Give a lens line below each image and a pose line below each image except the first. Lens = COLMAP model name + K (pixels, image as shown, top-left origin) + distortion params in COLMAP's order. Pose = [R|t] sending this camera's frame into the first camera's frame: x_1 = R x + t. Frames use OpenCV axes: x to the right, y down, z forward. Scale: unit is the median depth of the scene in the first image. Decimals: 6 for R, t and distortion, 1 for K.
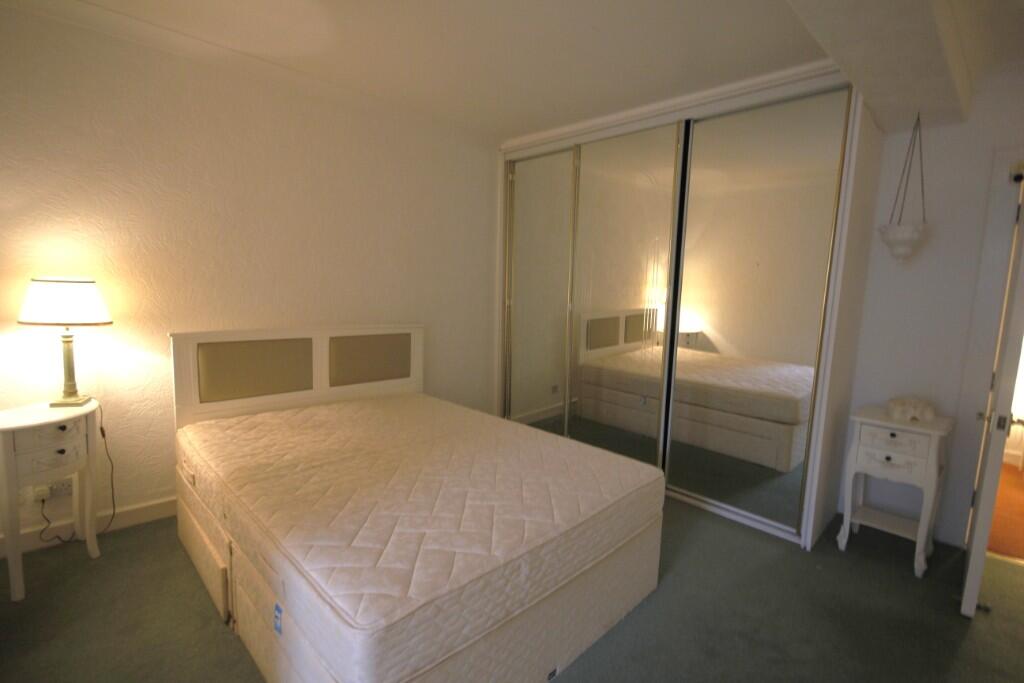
lens RADIAL K [[497.6, 0, 514.4], [0, 497.6, 342.5], [0, 0, 1]] dist [0.004734, 0.000461]
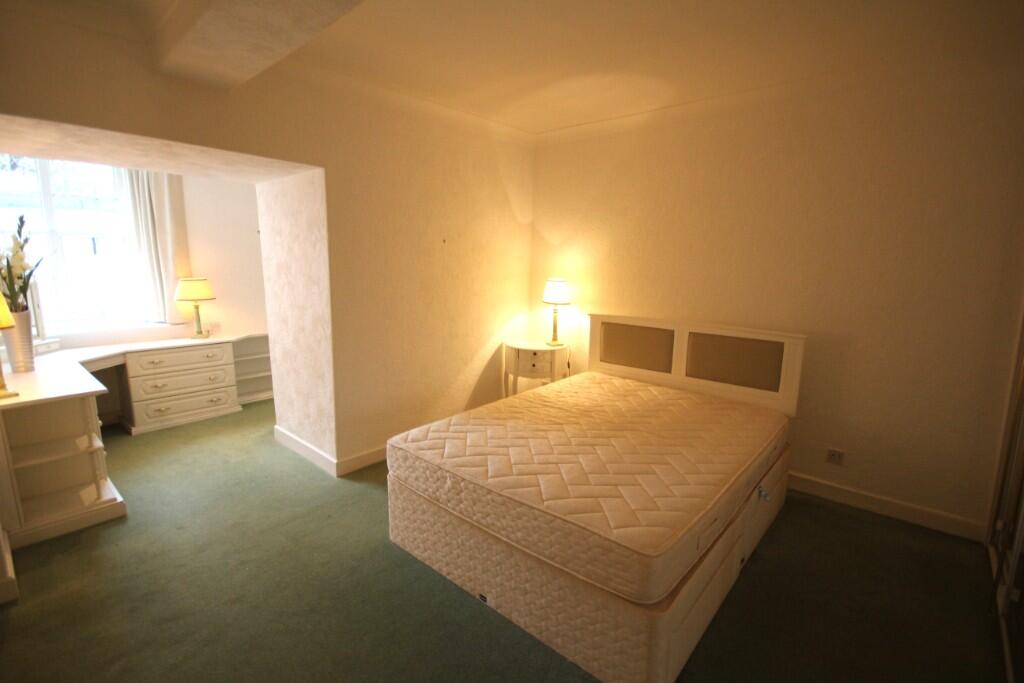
lens RADIAL K [[476.1, 0, 514.1], [0, 476.1, 341.6], [0, 0, 1]] dist [-0.001345, -0.000041]
pose [[0.078910, 0.129074, -0.988490, 0.752196], [-0.138372, 0.983402, 0.117363, -0.069408], [0.987232, 0.127518, 0.095460, 0.574590]]
